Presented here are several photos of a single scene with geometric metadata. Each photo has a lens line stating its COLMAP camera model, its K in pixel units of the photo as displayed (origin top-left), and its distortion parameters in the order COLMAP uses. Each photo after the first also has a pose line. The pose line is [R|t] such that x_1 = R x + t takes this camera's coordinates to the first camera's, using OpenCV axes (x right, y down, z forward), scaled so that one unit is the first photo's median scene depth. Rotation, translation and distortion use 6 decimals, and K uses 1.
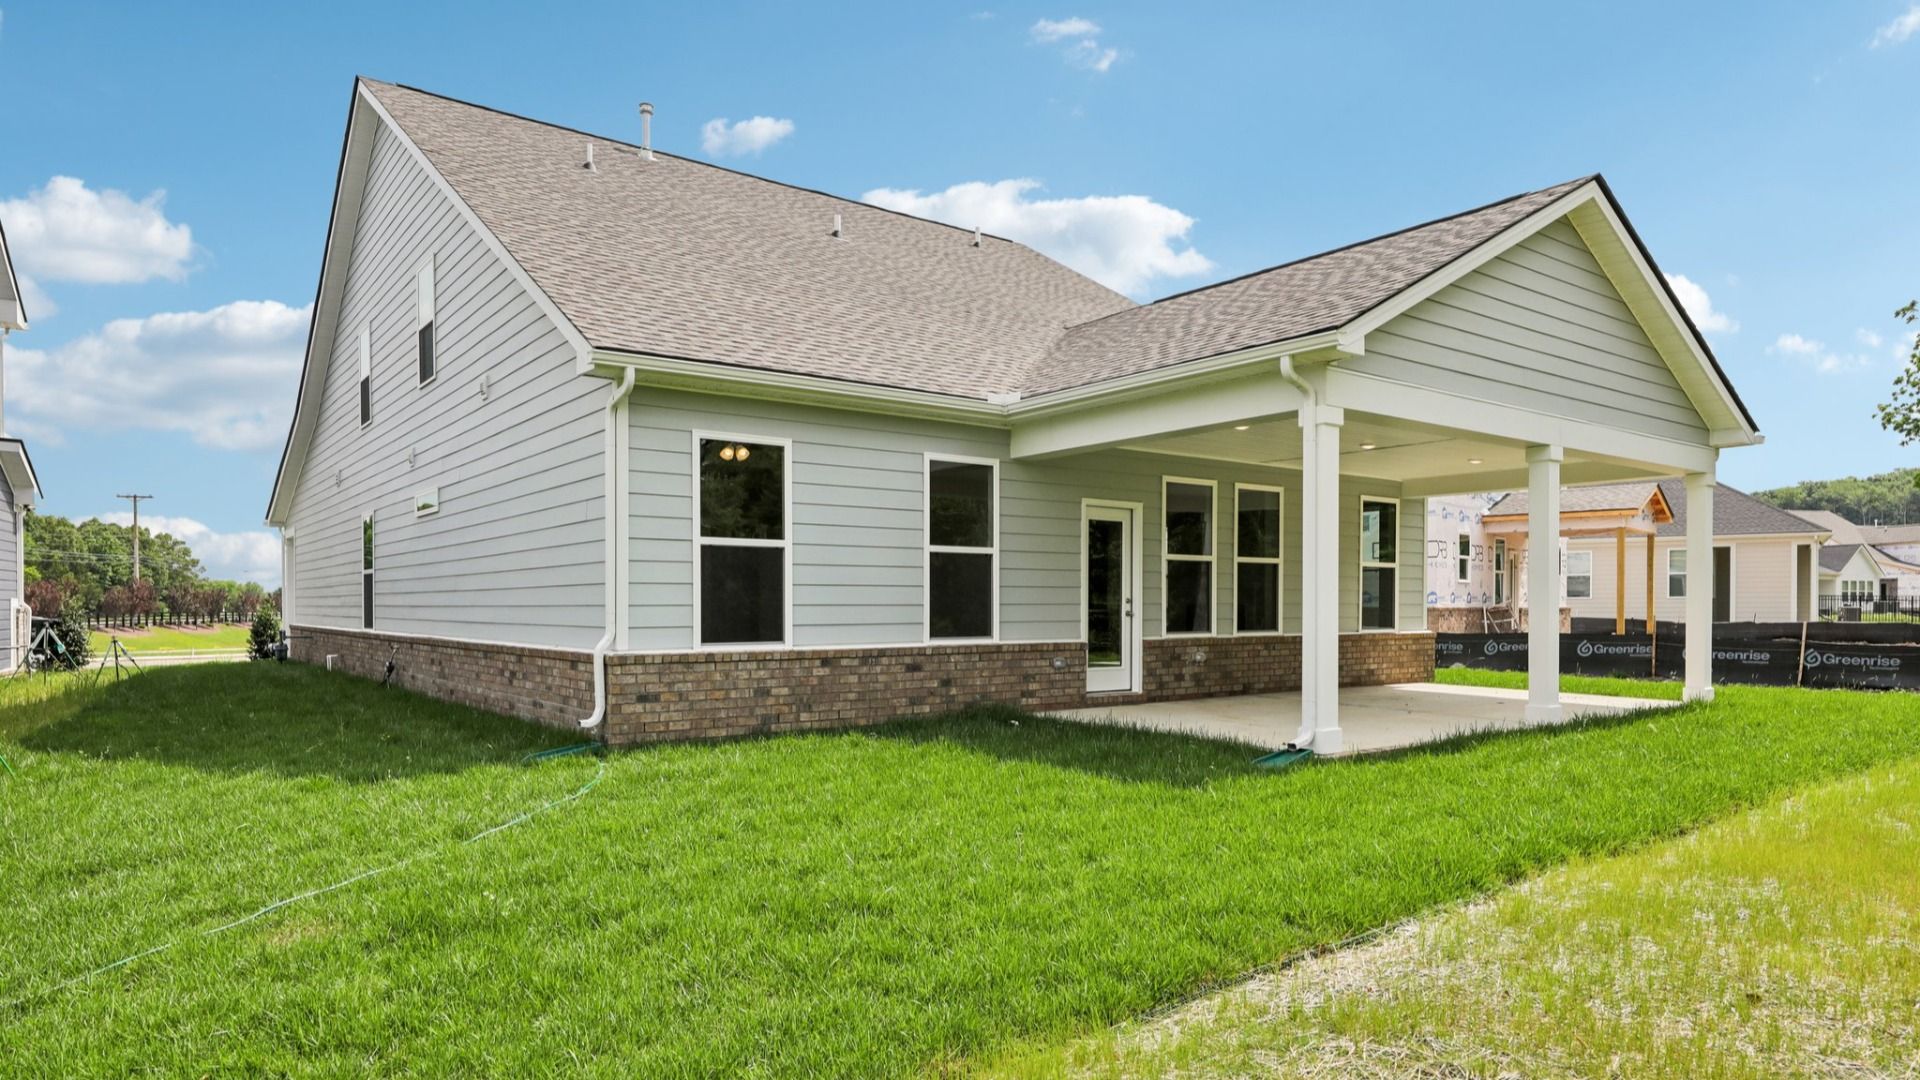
lens RADIAL K [[1128.5, 0, 943.2], [0, 1128.5, 614.4], [0, 0, 1]] dist [0.000430, -0.001196]
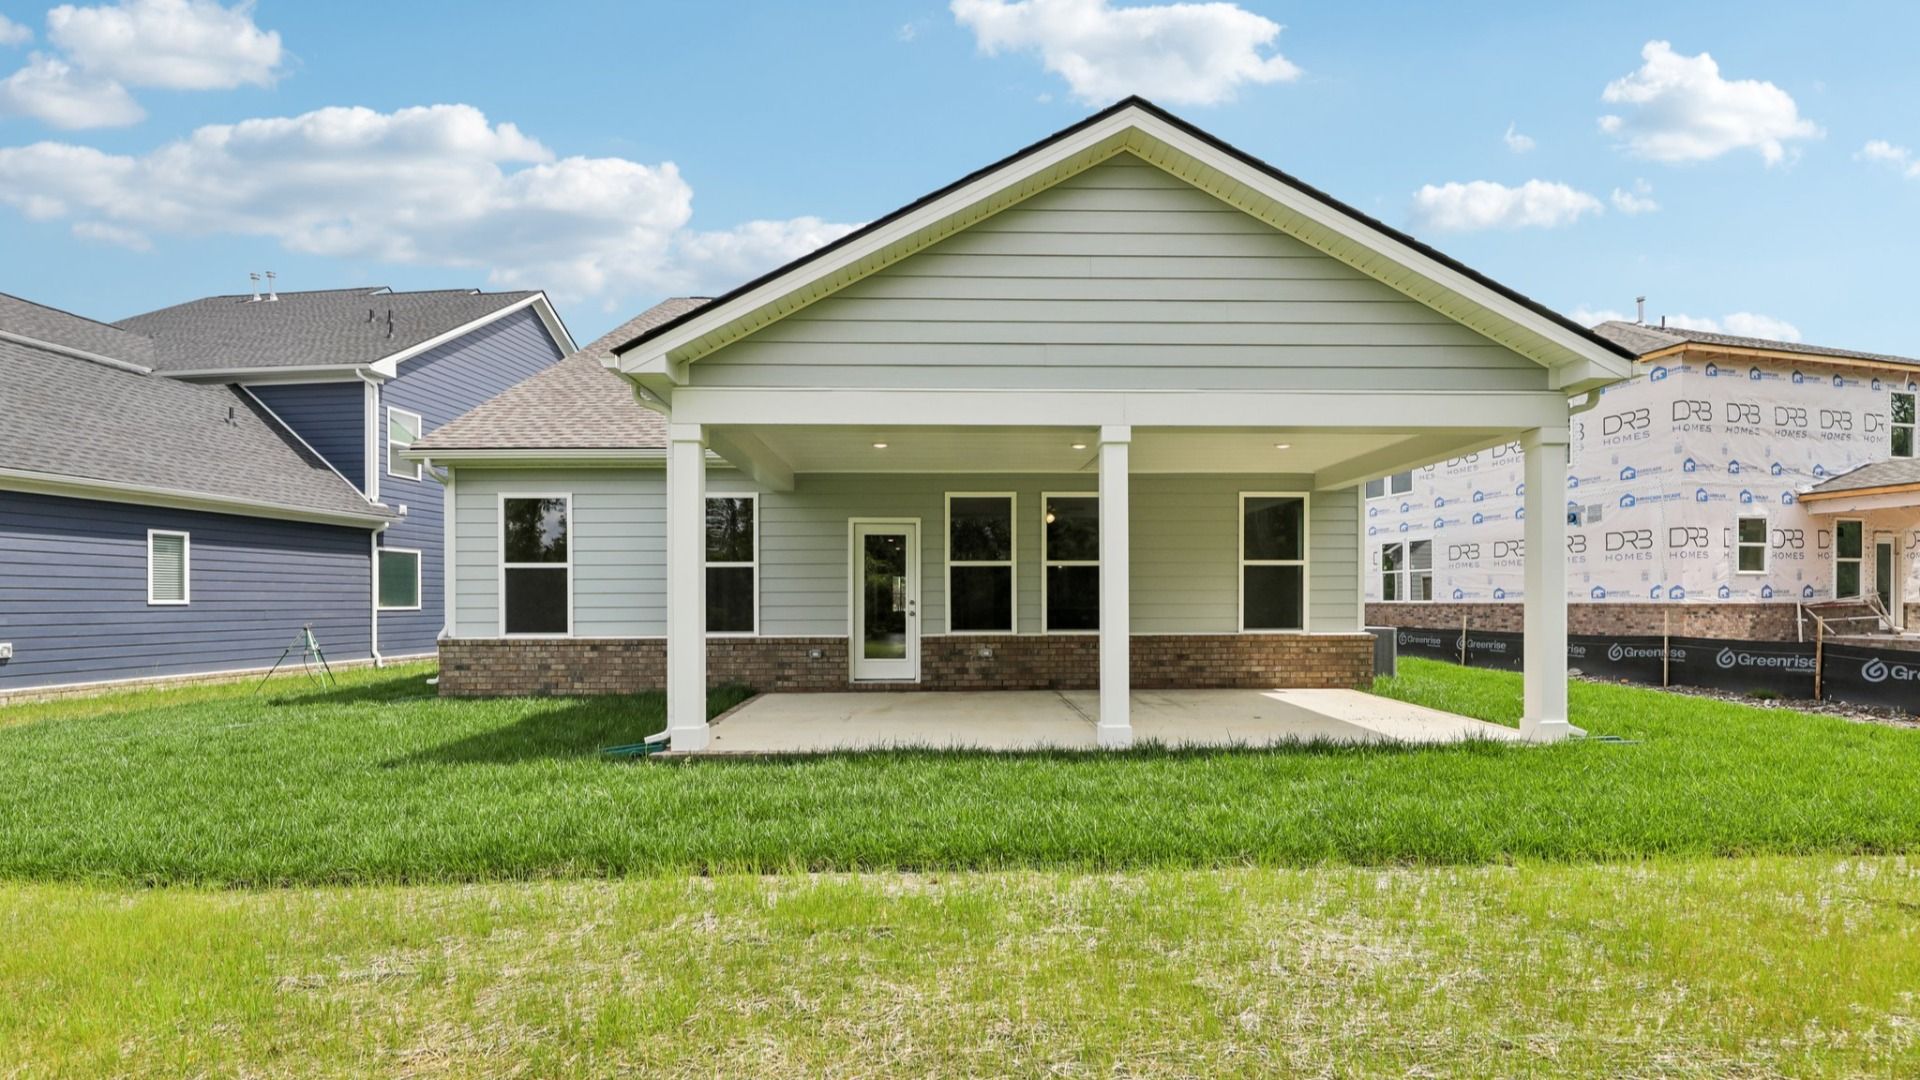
lens RADIAL K [[769.3, 0, 948.1], [0, 769.3, 596.6], [0, 0, 1]] dist [-0.002529, -0.002240]
pose [[0.815012, -0.005528, -0.579418, 0.647132], [-0.000782, 0.999943, -0.010640, -0.009576], [0.579444, 0.009125, 0.814961, 0.372182]]
